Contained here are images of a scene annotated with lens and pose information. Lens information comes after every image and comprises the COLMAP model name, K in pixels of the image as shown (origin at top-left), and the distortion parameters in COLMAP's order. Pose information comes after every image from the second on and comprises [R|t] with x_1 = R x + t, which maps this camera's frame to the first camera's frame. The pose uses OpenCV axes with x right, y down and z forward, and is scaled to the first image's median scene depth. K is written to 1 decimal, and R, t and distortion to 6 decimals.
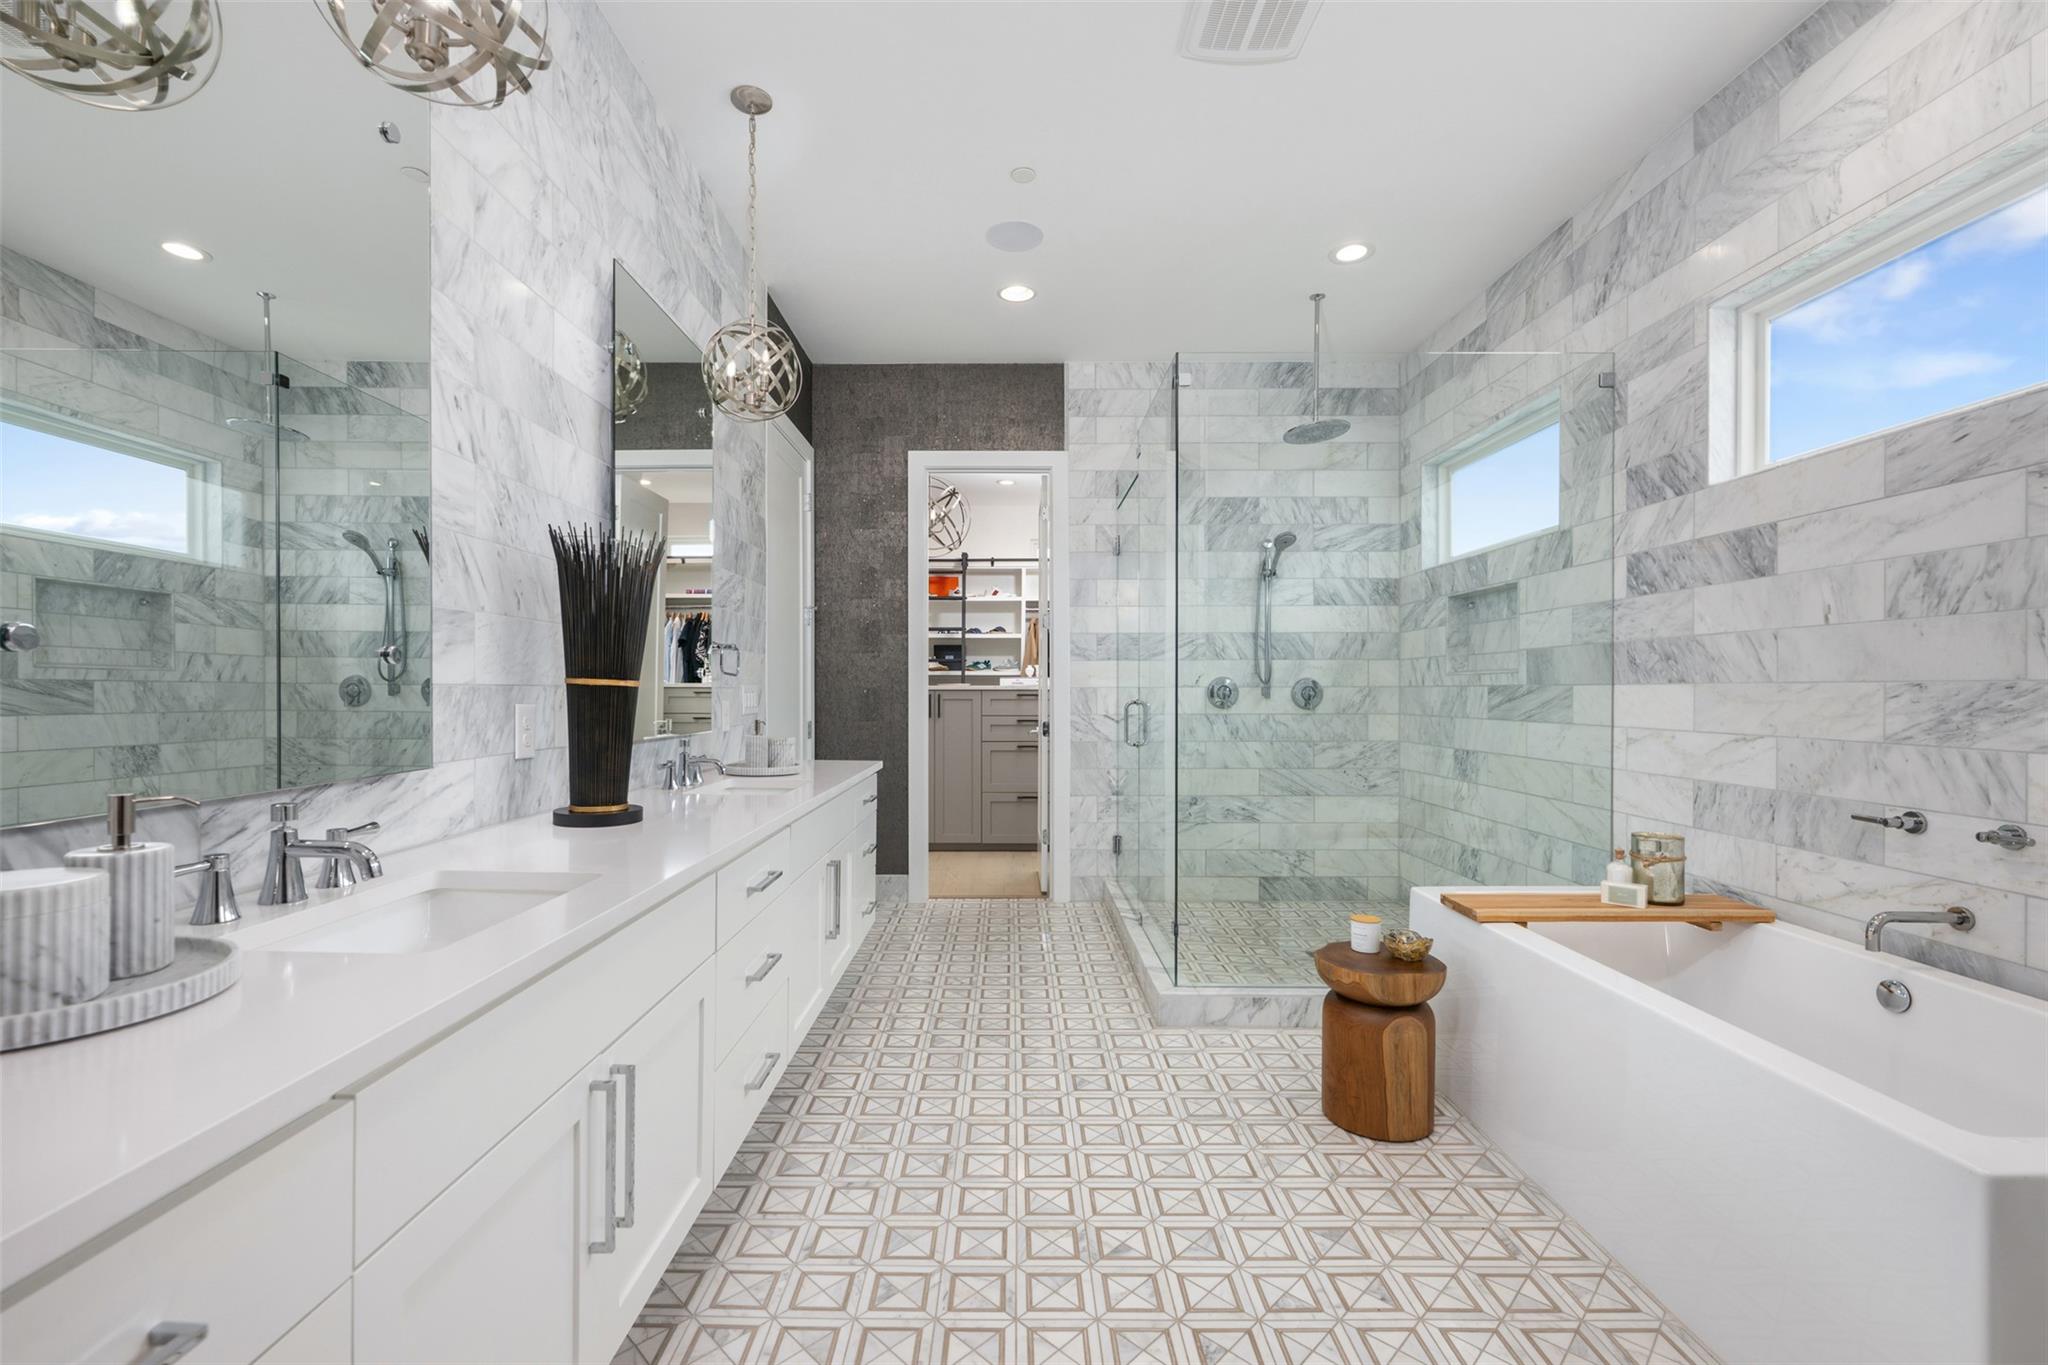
lens RADIAL K [[892.2, 0, 1019.7], [0, 892.2, 689.5], [0, 0, 1]] dist [-0.001121, -0.000184]
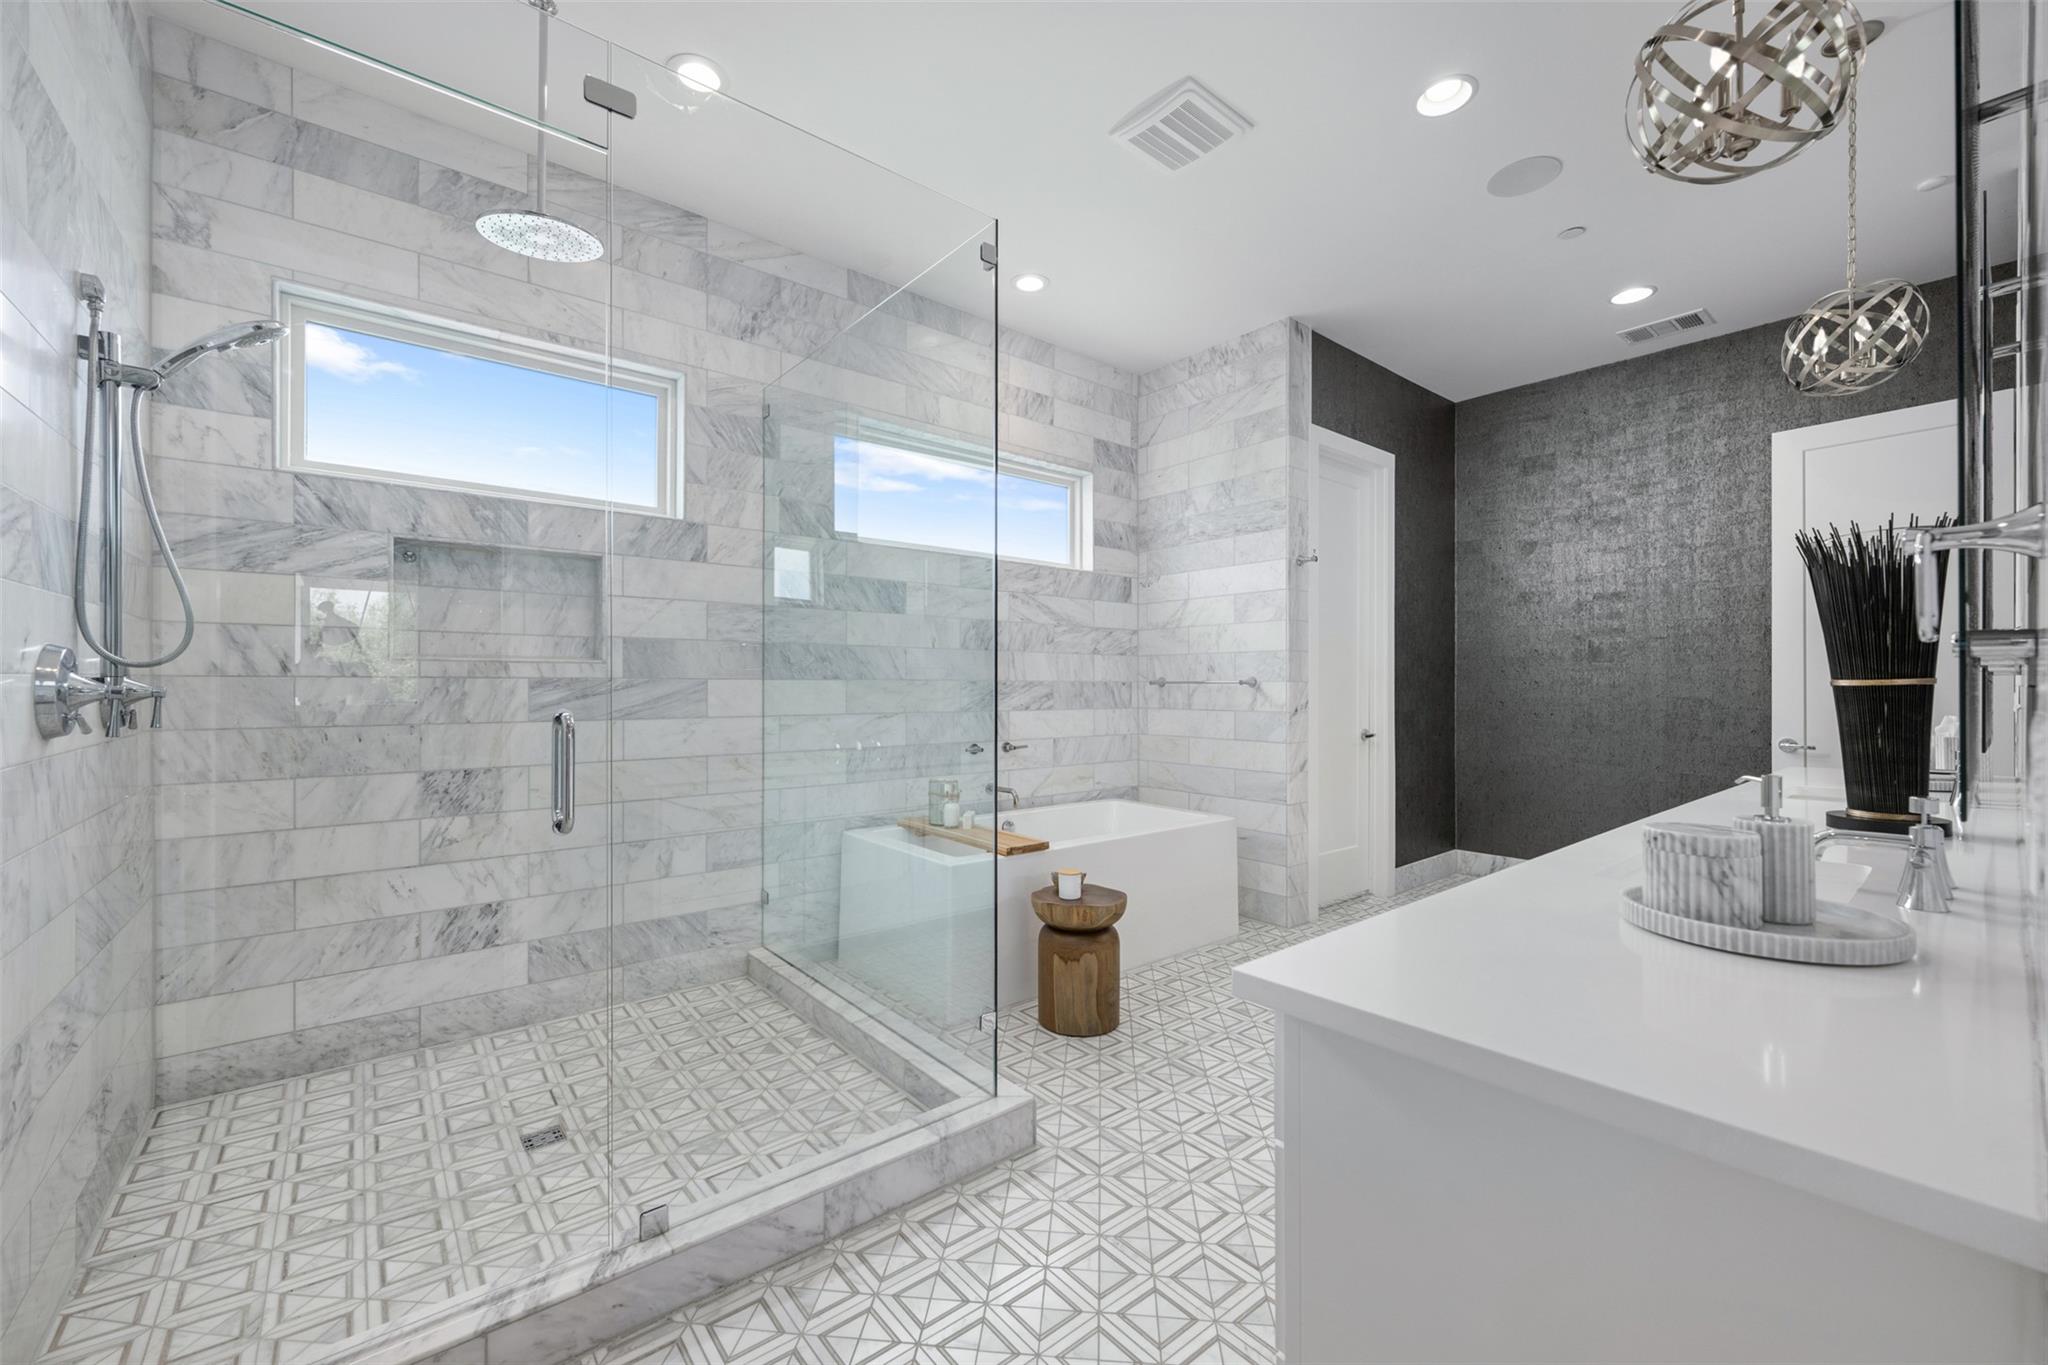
lens RADIAL K [[807.4, 0, 1023.5], [0, 807.4, 681.4], [0, 0, 1]] dist [-0.000456, -0.000013]
pose [[-0.630773, -0.002138, 0.775965, -0.360776], [-0.005340, 0.999984, -0.001585, -0.003149], [-0.775949, -0.005143, -0.630774, 1.451399]]
